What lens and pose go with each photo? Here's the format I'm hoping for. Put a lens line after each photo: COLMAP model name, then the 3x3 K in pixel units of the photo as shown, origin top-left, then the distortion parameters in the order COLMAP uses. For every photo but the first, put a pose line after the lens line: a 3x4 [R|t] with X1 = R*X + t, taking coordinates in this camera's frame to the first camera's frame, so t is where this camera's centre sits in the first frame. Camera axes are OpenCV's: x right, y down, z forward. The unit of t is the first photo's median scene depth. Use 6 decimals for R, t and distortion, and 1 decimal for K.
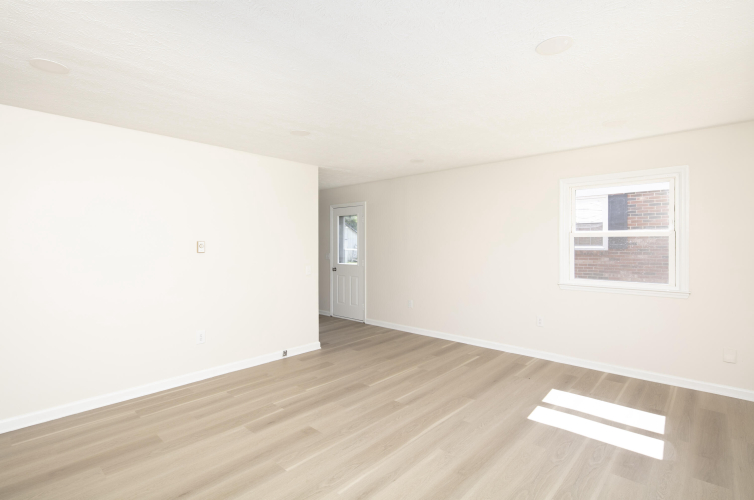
lens RADIAL K [[368.0, 0, 377.2], [0, 368.0, 248.2], [0, 0, 1]] dist [0.001940, -0.001869]
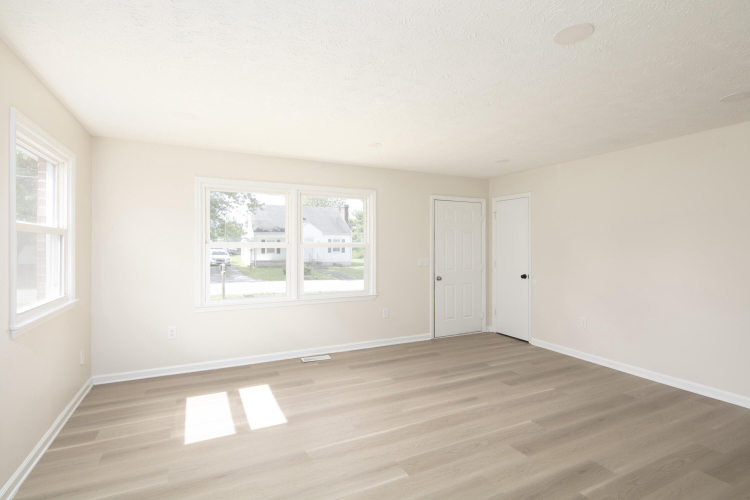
lens RADIAL K [[366.1, 0, 376.0], [0, 366.1, 244.6], [0, 0, 1]] dist [0.001940, -0.001869]
pose [[-0.932978, -0.001123, 0.359931, -0.145320], [0.003253, 0.999928, 0.011552, -0.018258], [-0.359918, 0.011948, -0.932907, 1.706991]]
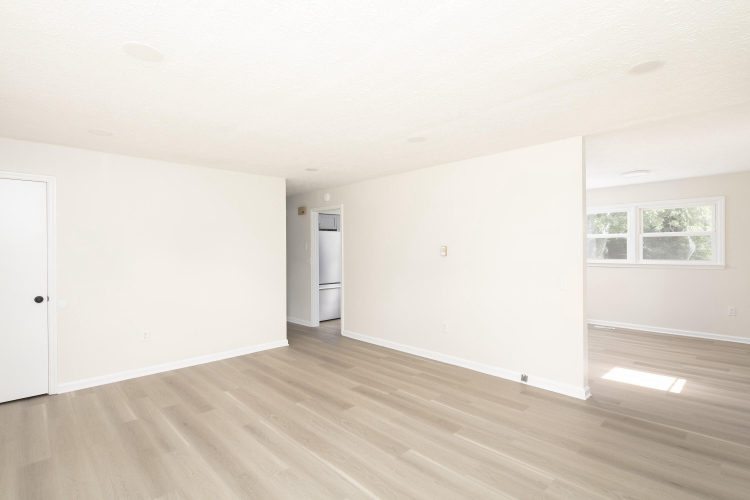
lens RADIAL K [[366.1, 0, 374.2], [0, 366.1, 248.3], [0, 0, 1]] dist [0.001940, -0.001869]
pose [[-0.064057, 0.002152, -0.997944, 0.863041], [-0.005224, 0.999983, 0.002492, -0.017816], [0.997933, 0.005373, -0.064045, 1.008221]]
